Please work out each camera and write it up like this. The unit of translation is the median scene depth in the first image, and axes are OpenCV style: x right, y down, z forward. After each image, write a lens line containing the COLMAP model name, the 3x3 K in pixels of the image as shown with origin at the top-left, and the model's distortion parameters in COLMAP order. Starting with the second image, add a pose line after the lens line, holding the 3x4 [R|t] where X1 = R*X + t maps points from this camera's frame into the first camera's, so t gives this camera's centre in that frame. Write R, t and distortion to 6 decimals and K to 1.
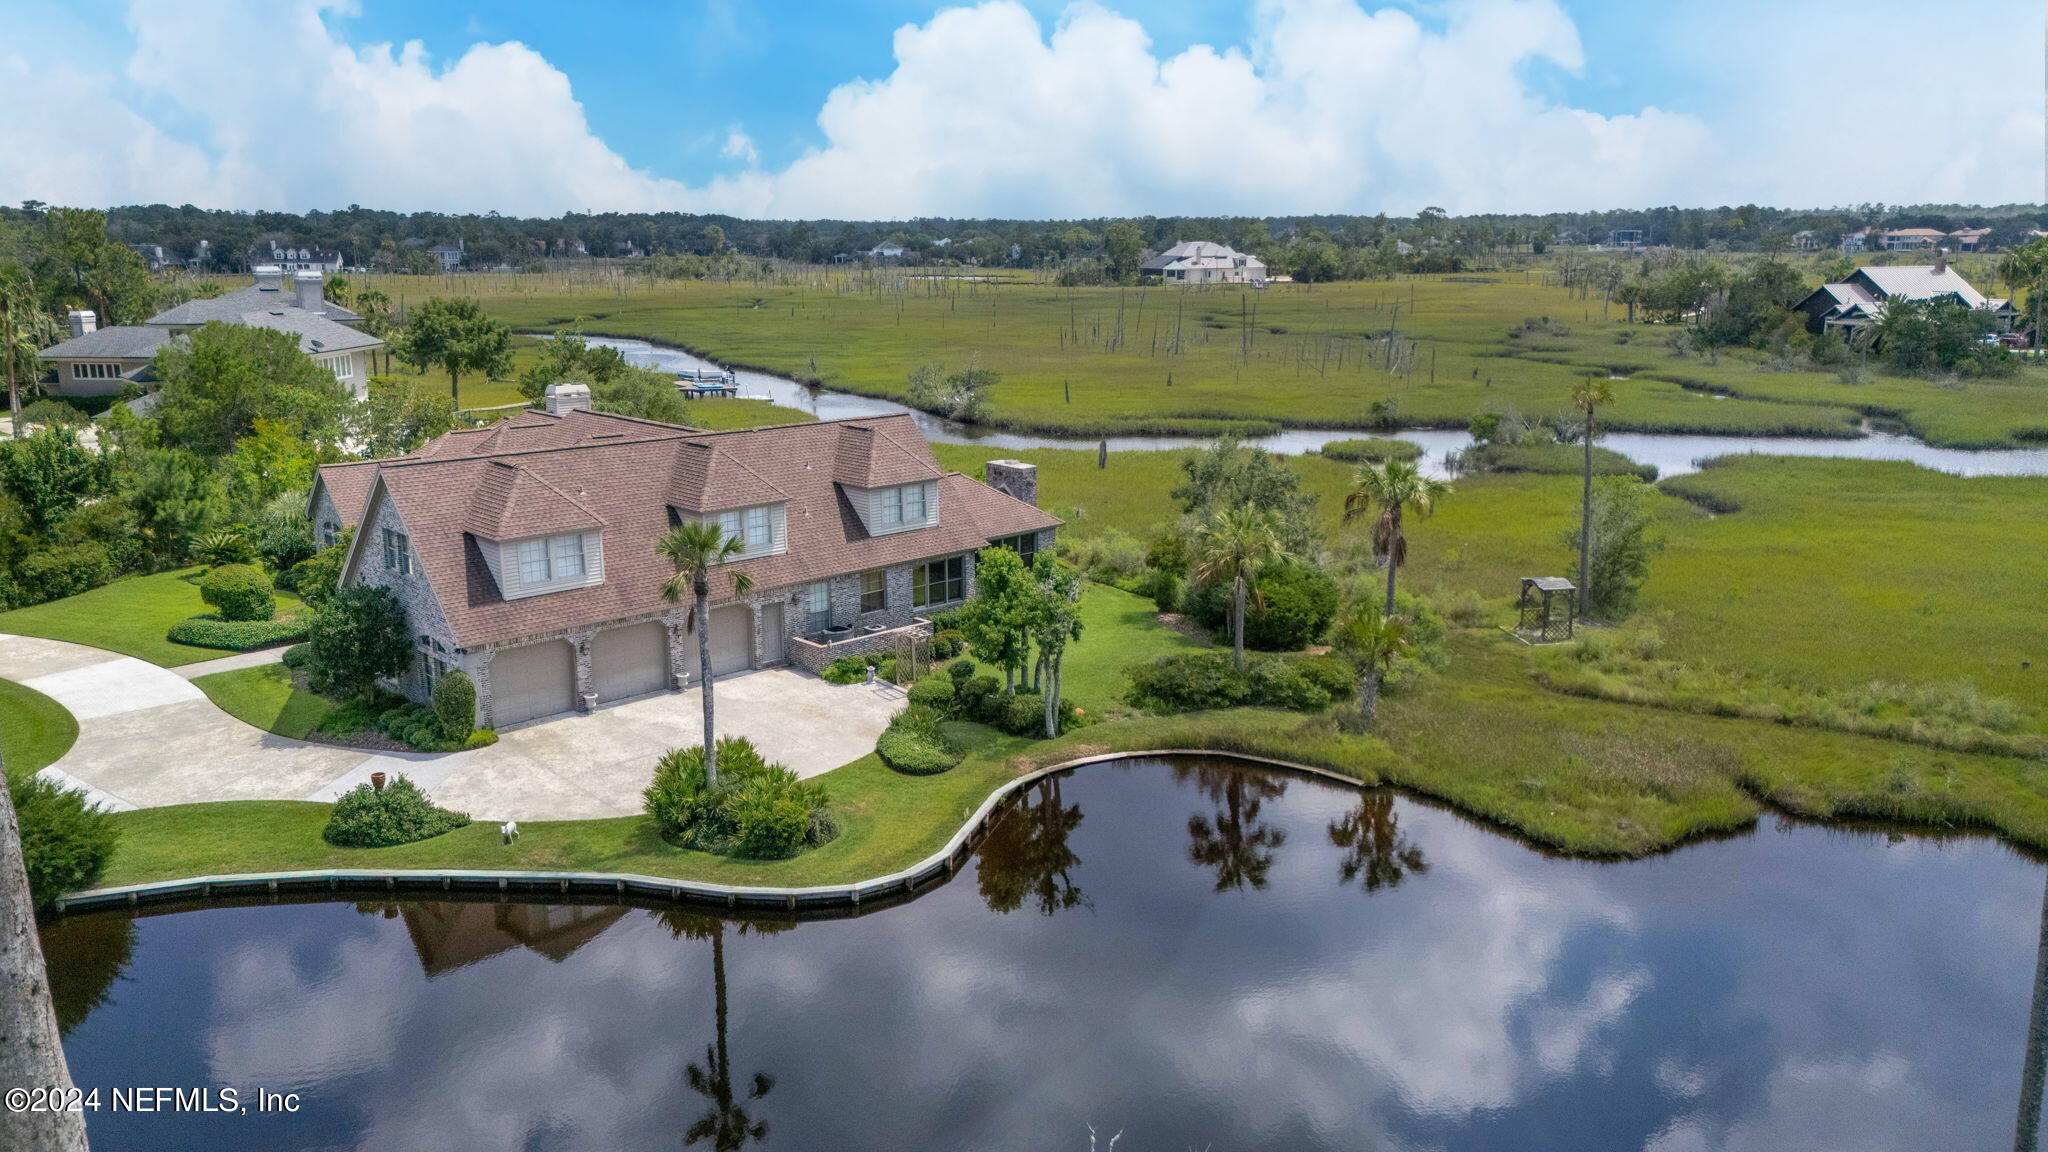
lens RADIAL K [[1489.9, 0, 1024.0], [0, 1489.9, 576.0], [0, 0, 1]] dist [0.121892, -0.129605]
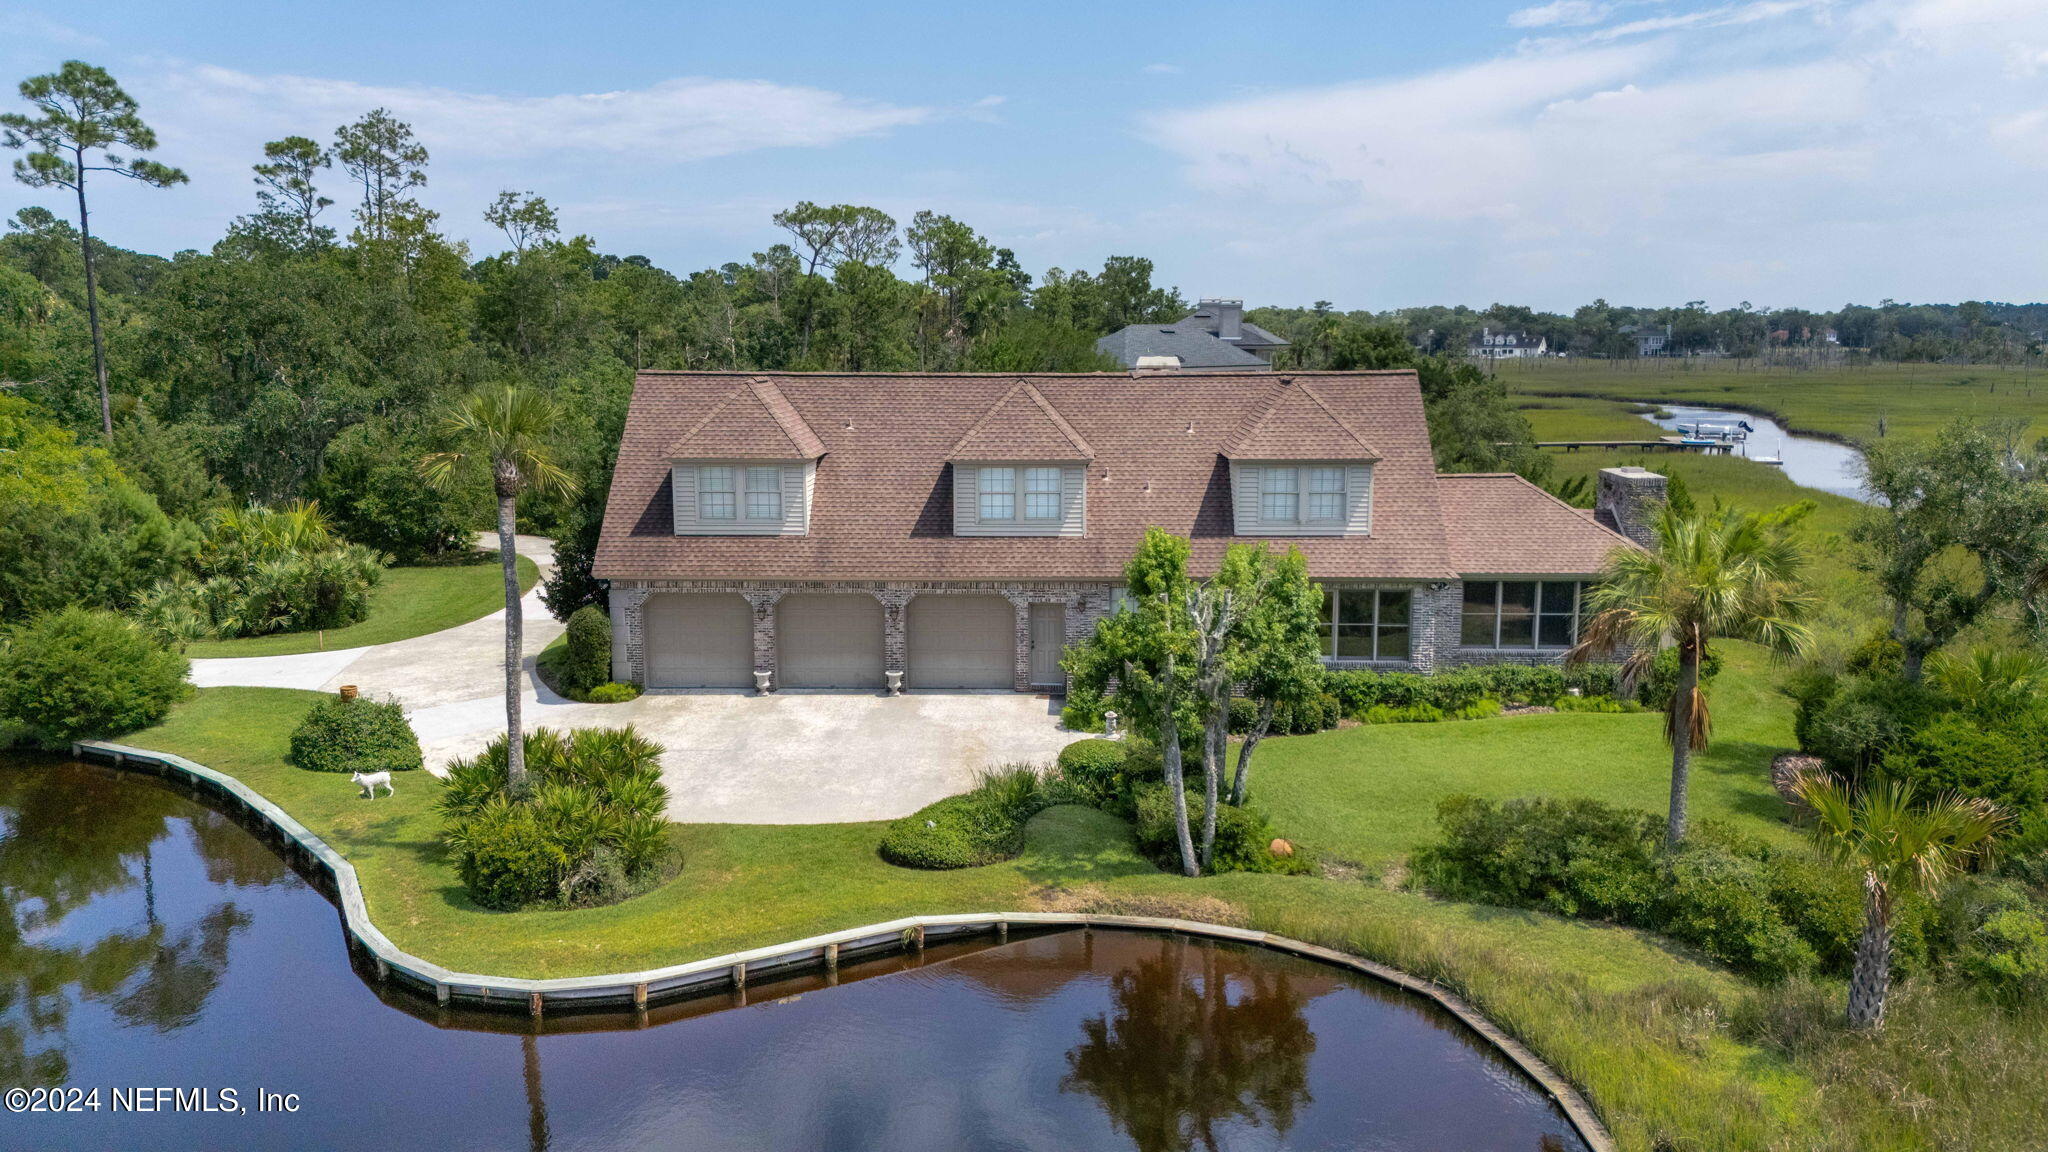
lens RADIAL K [[1489.9, 0, 1024.0], [0, 1489.9, 576.0], [0, 0, 1]] dist [0.121892, -0.129605]
pose [[0.705346, 0.113997, -0.699637, 0.288070], [-0.159486, 0.987200, 0.000065, 0.006728], [0.690689, 0.111536, 0.714499, 0.442086]]
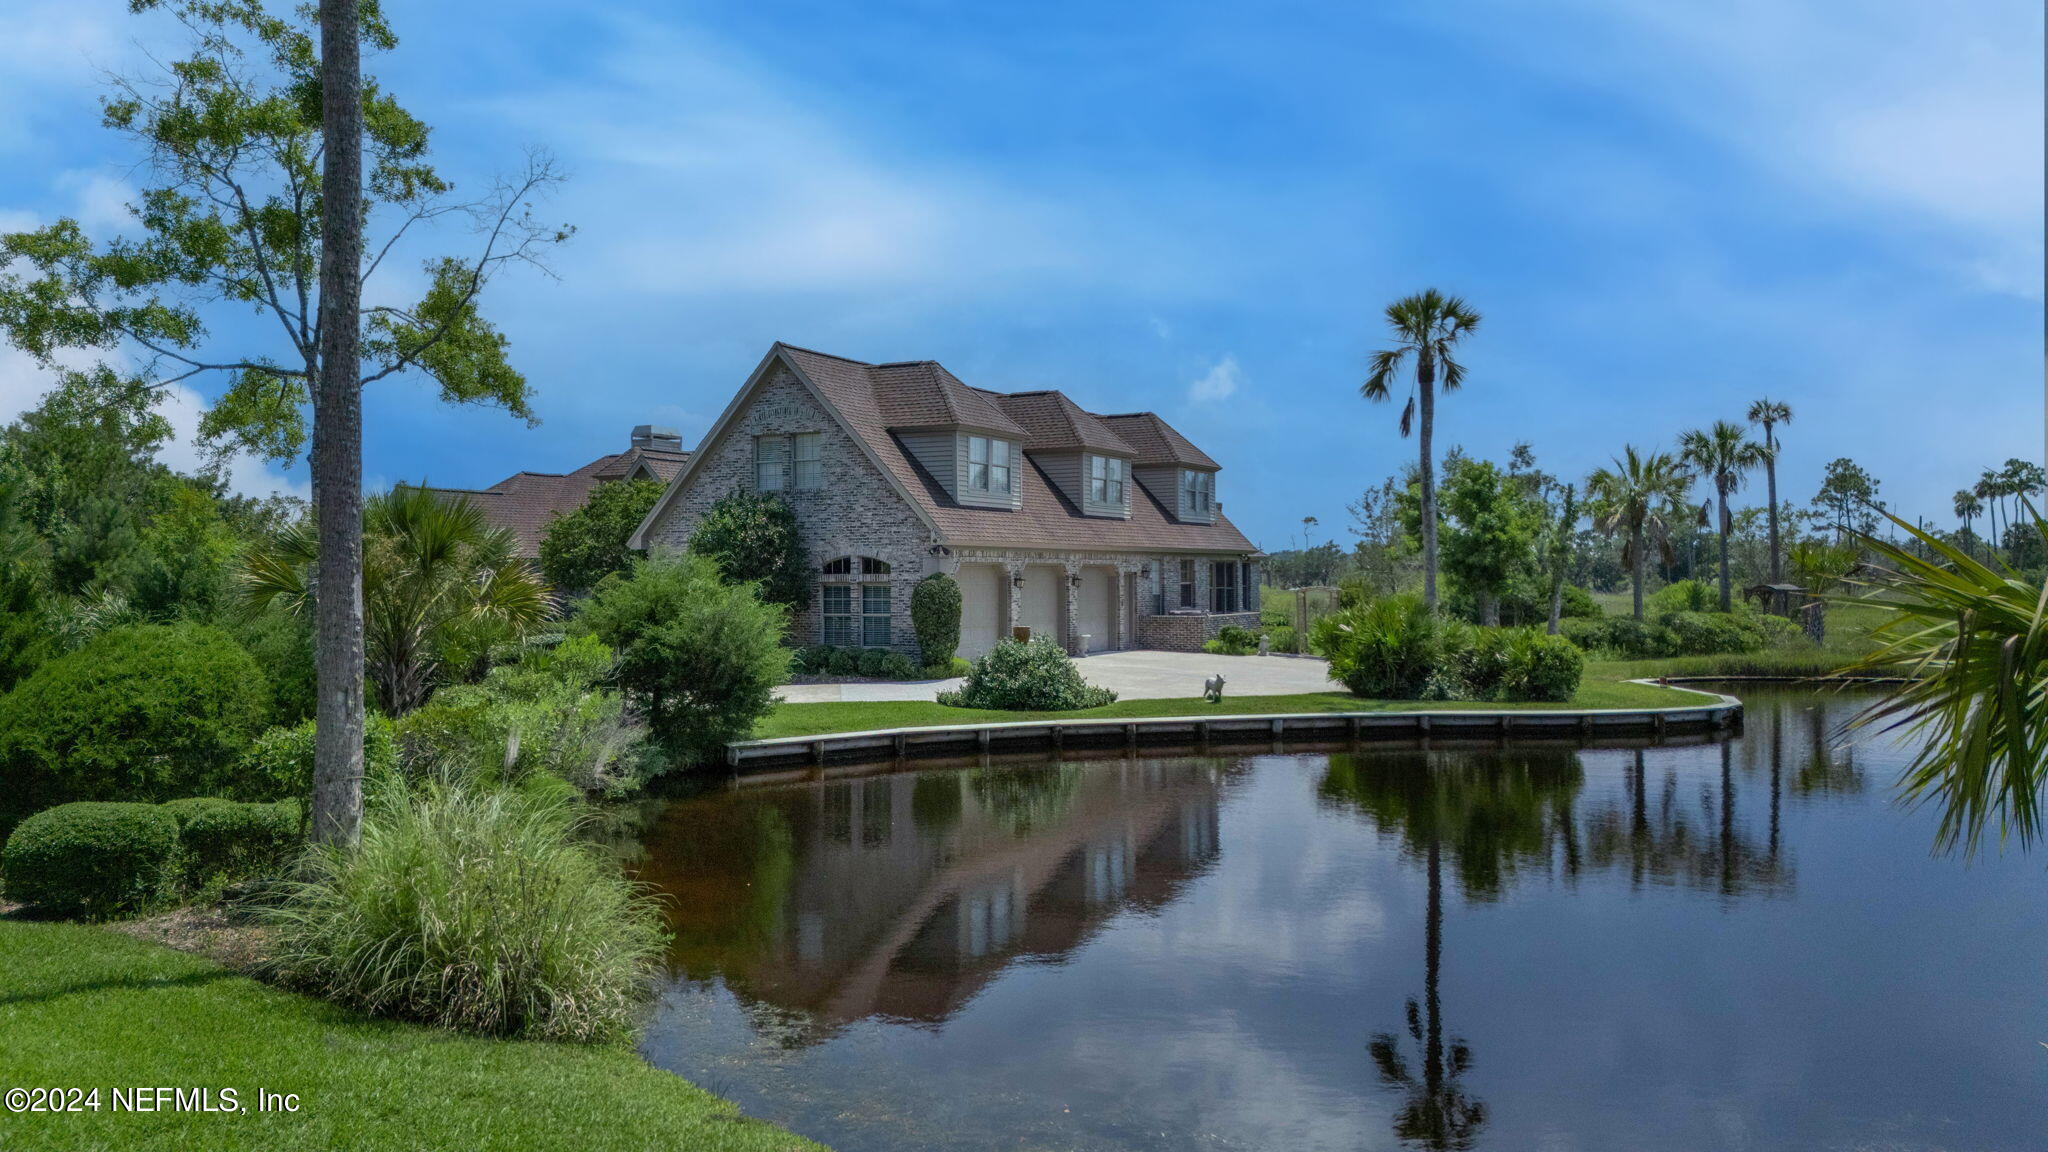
lens RADIAL K [[1486.5, 0, 1022.2], [0, 1486.5, 573.8], [0, 0, 1]] dist [0.172434, -0.309896]
pose [[0.950604, -0.003896, 0.310381, -0.442484], [0.075035, 0.973151, -0.217593, 0.179261], [-0.301200, 0.230134, 0.925374, 0.219923]]
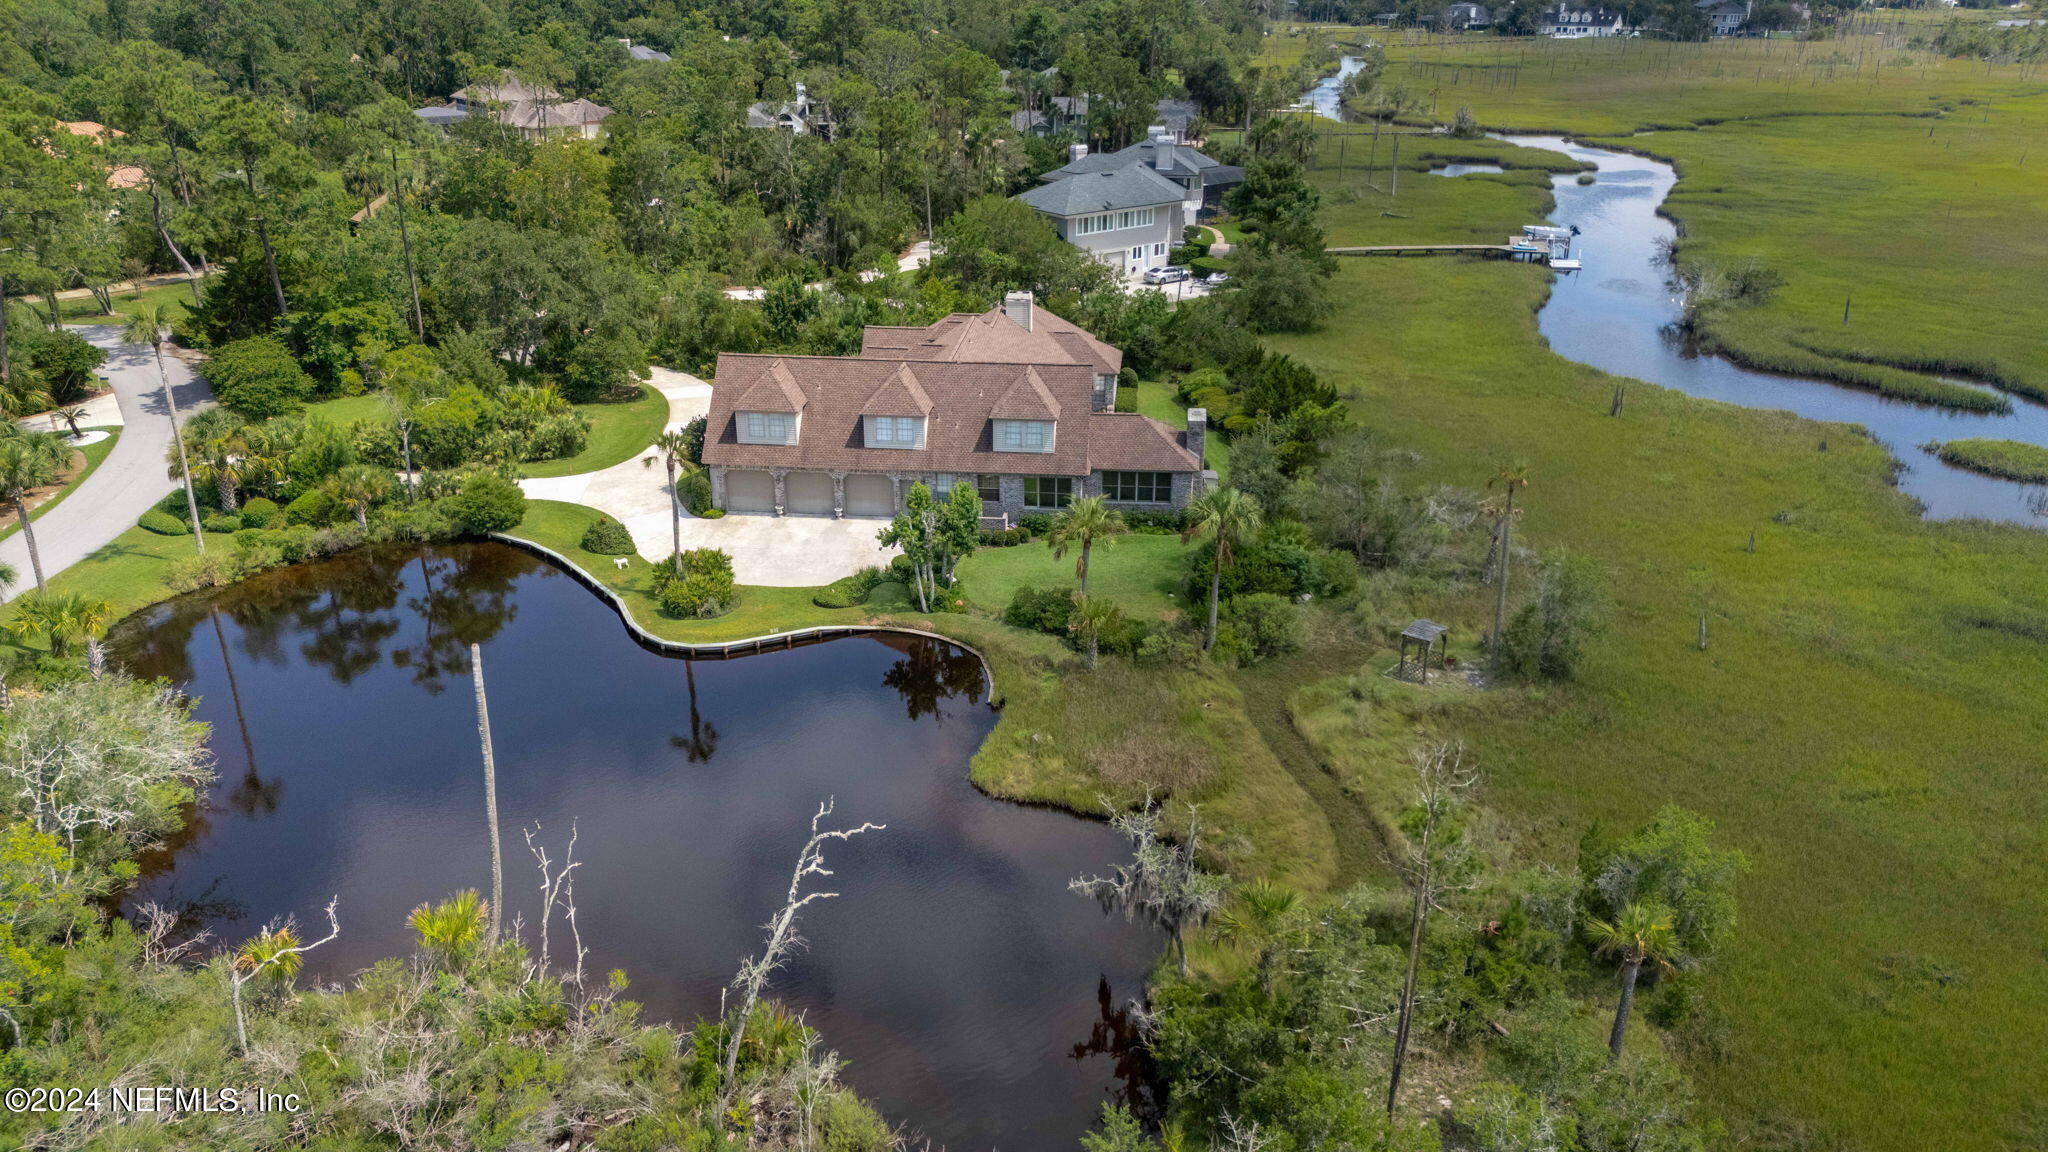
lens RADIAL K [[1489.9, 0, 1024.0], [0, 1489.9, 576.0], [0, 0, 1]] dist [0.121892, -0.129605]
pose [[0.656481, 0.290644, -0.696102, 0.921430], [-0.170923, 0.956105, 0.238010, -0.249395], [0.734723, -0.037269, 0.677342, 0.036827]]
